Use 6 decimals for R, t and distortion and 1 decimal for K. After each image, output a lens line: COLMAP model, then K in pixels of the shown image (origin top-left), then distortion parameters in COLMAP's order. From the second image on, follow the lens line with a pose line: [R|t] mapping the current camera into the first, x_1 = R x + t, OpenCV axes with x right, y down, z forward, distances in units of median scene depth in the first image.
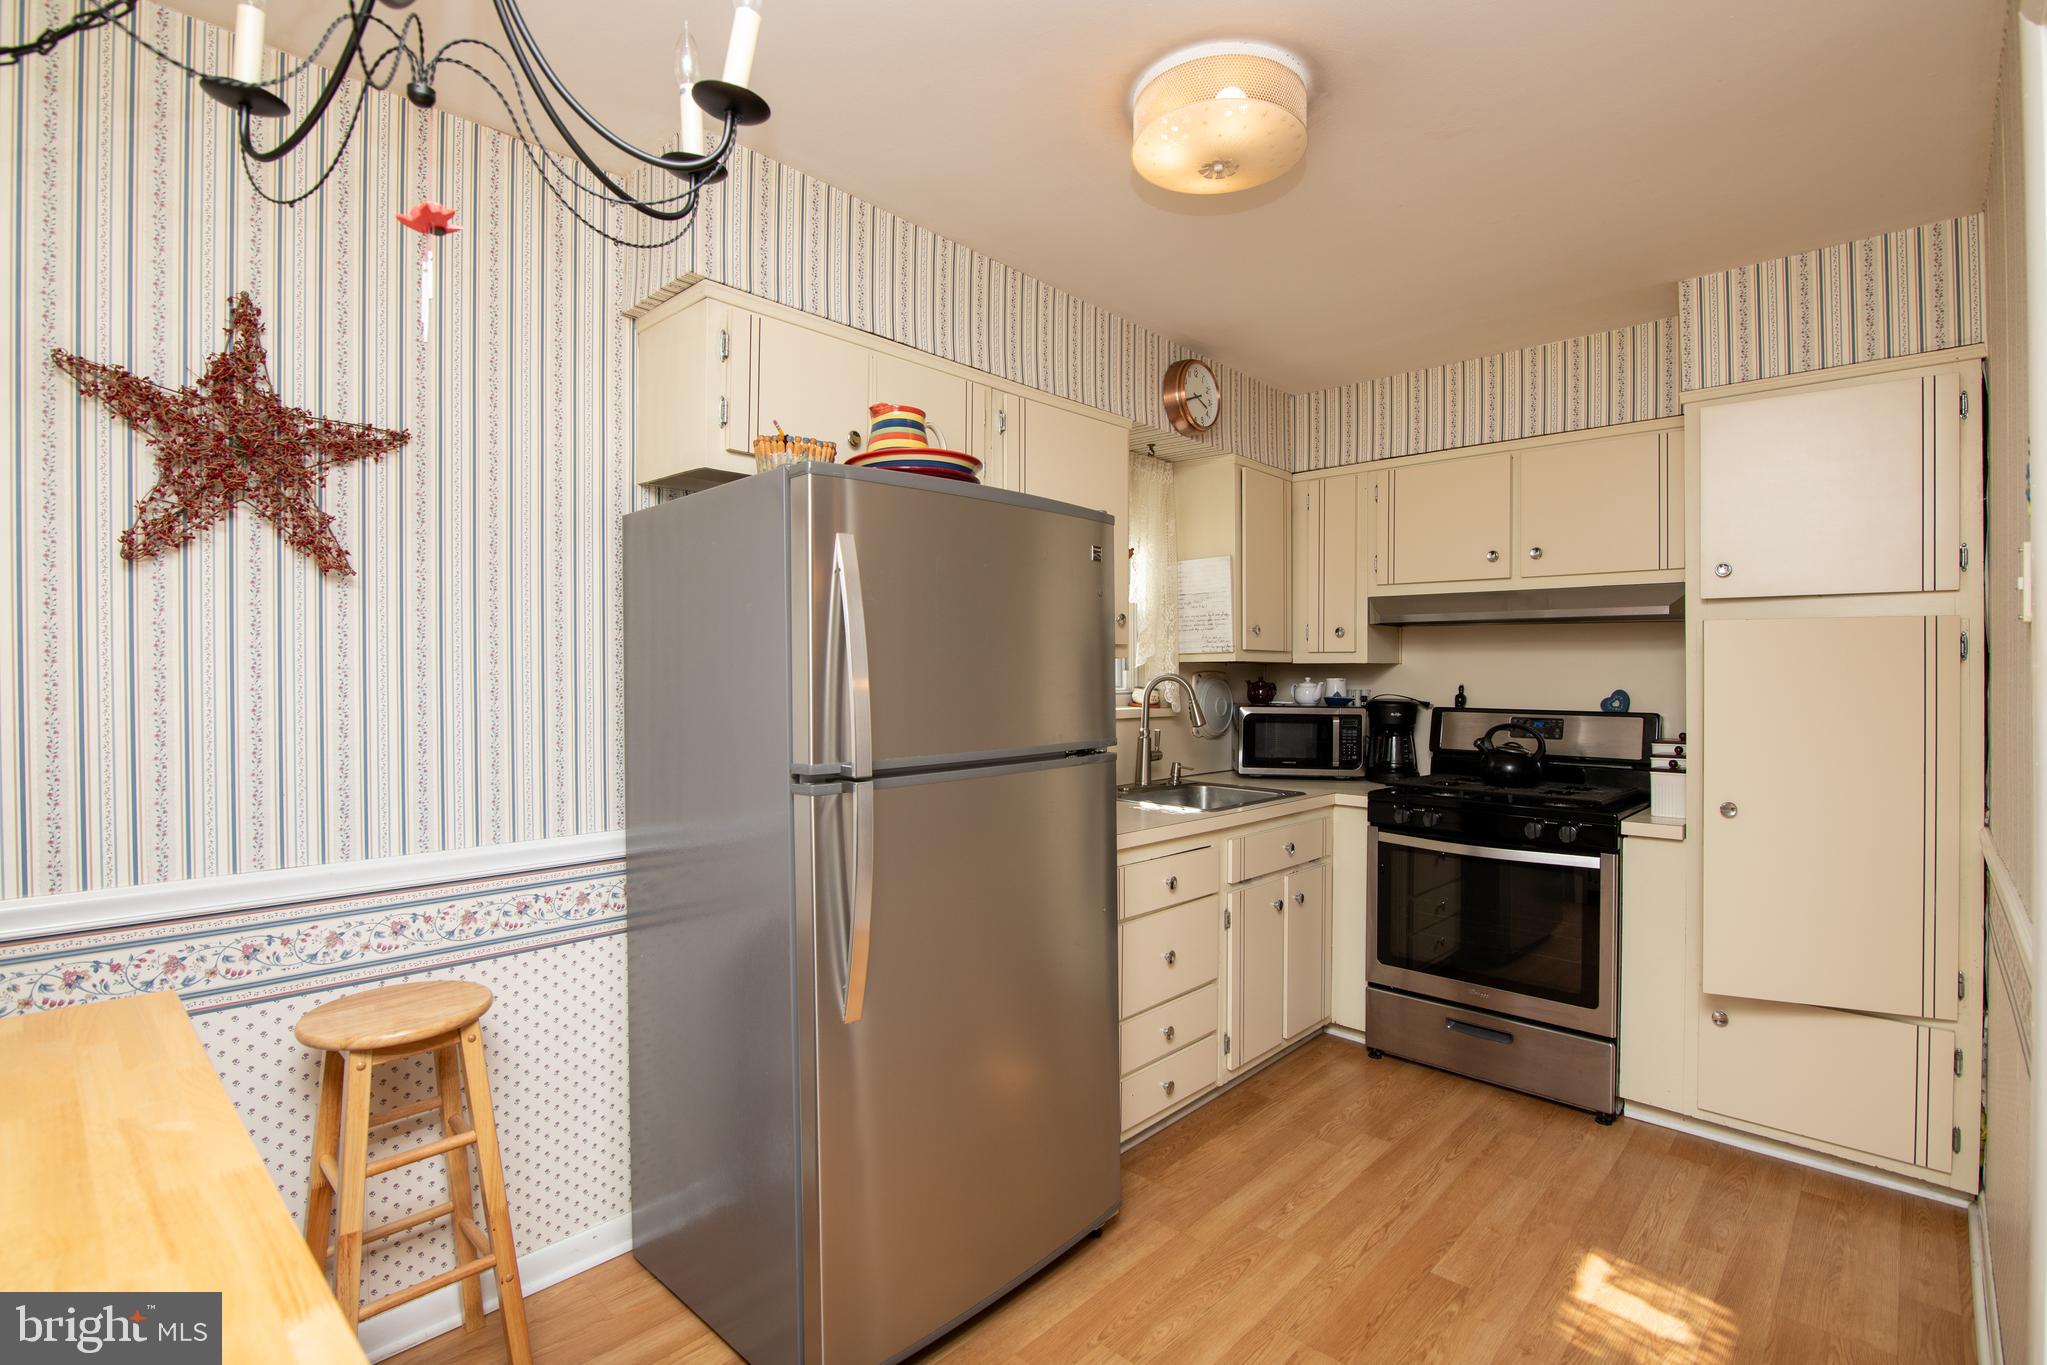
lens RADIAL K [[945.5, 0, 1019.1], [0, 945.5, 683.5], [0, 0, 1]] dist [-0.018936, 0.000161]
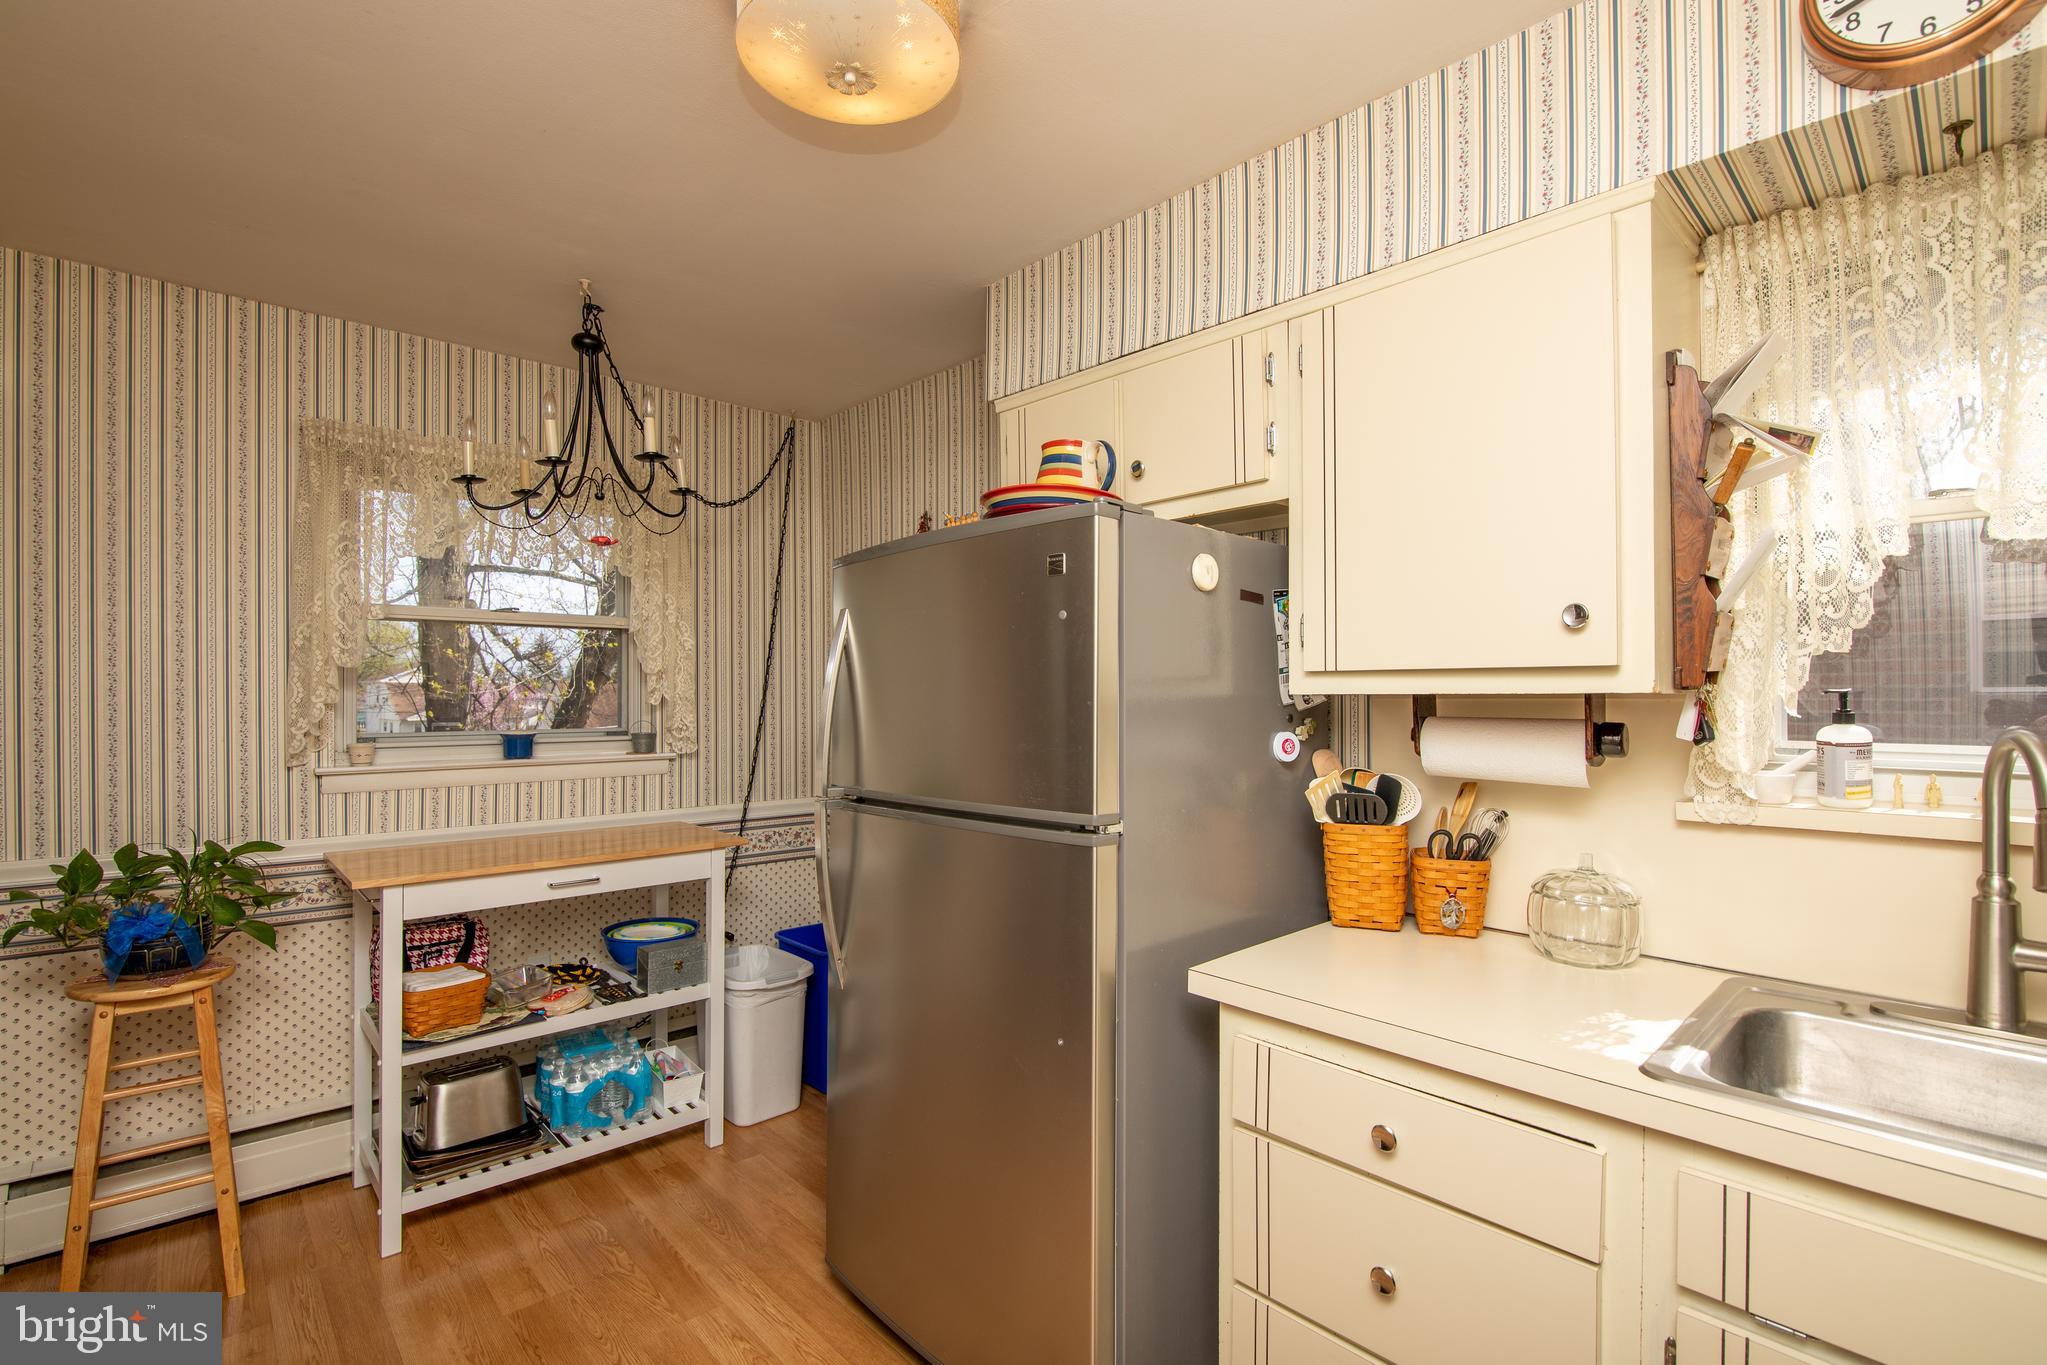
lens RADIAL K [[945.5, 0, 1019.1], [0, 945.5, 683.5], [0, 0, 1]] dist [-0.018936, 0.000161]
pose [[-0.058618, -0.006156, -0.998262, 0.828785], [-0.003445, 0.999976, -0.005964, -0.037739], [0.998275, 0.003089, -0.058637, 0.992996]]
